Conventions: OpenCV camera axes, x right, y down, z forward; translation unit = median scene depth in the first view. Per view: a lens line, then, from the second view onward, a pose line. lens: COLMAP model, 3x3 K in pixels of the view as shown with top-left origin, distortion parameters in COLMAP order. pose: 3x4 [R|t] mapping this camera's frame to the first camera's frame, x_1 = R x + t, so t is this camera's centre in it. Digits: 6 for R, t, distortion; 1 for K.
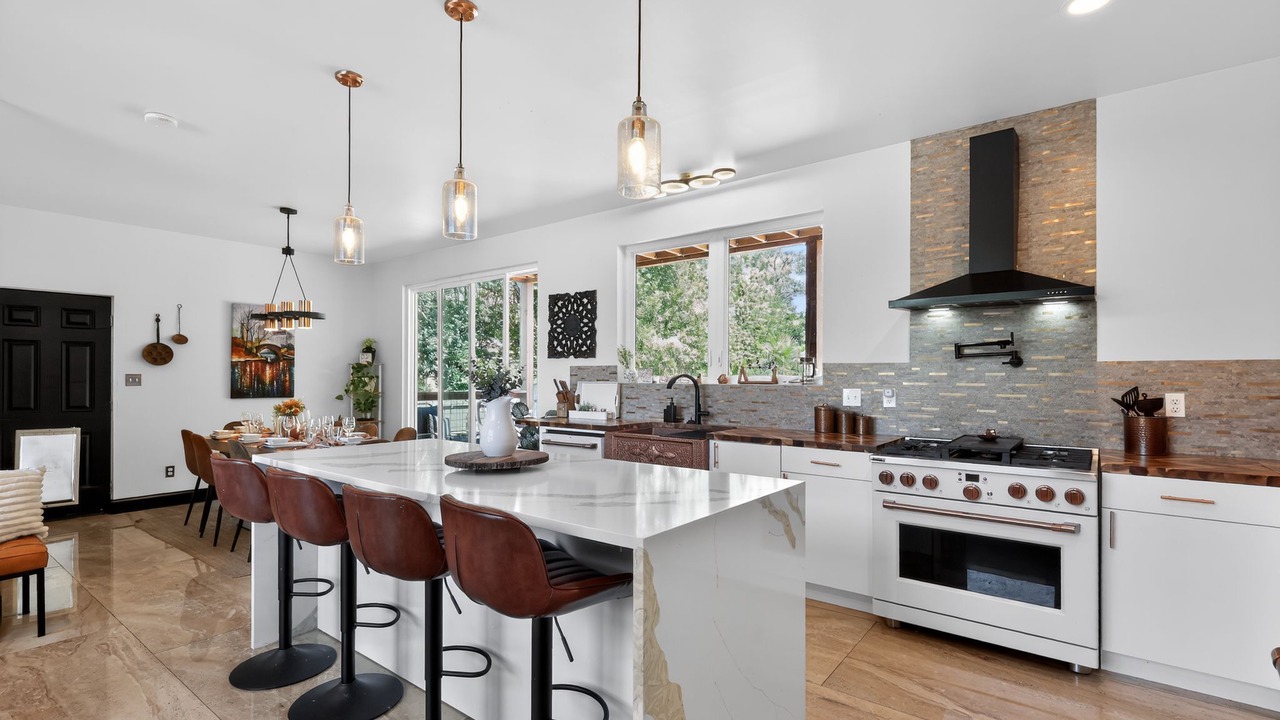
lens RADIAL K [[586.5, 0, 659.1], [0, 586.5, 375.1], [0, 0, 1]] dist [0.000849, -0.000052]
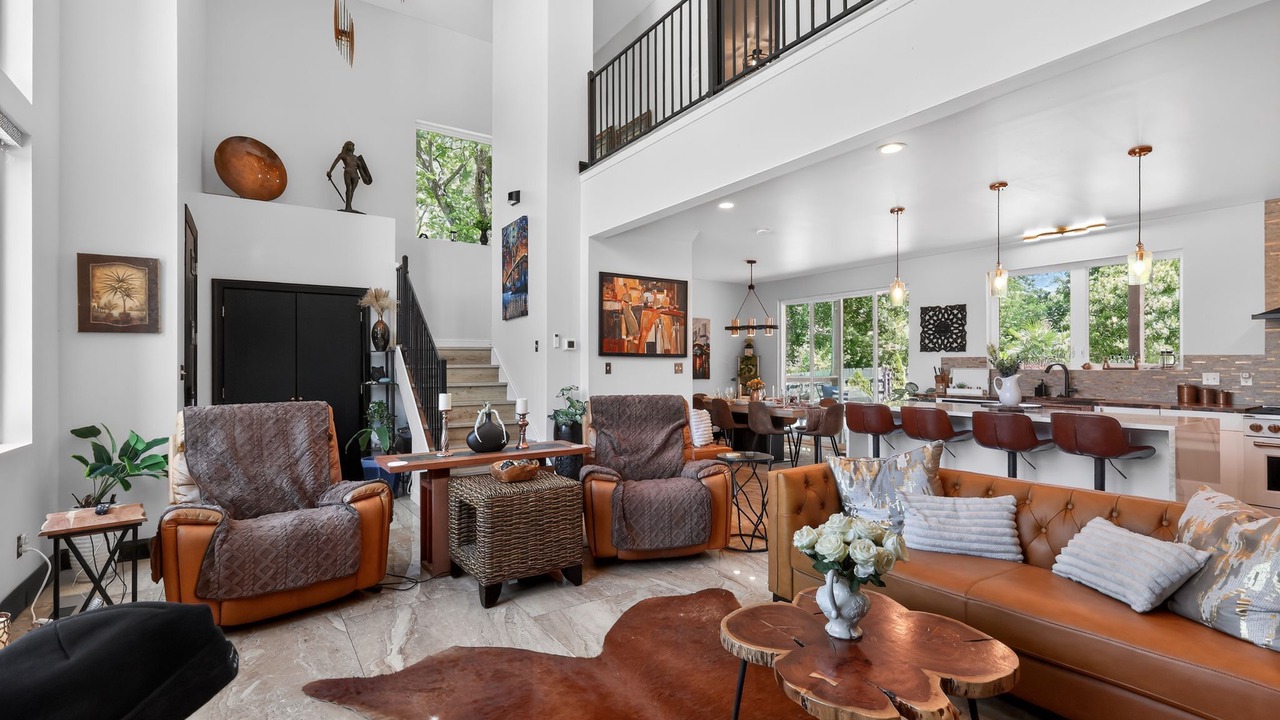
lens RADIAL K [[589.6, 0, 640.0], [0, 589.6, 360.0], [0, 0, 1]] dist [0.000101, -0.000558]
pose [[0.943656, -0.004726, -0.330893, -0.382042], [0.003159, 0.999981, -0.005274, -0.003675], [0.330912, 0.003932, 0.943654, -0.616307]]
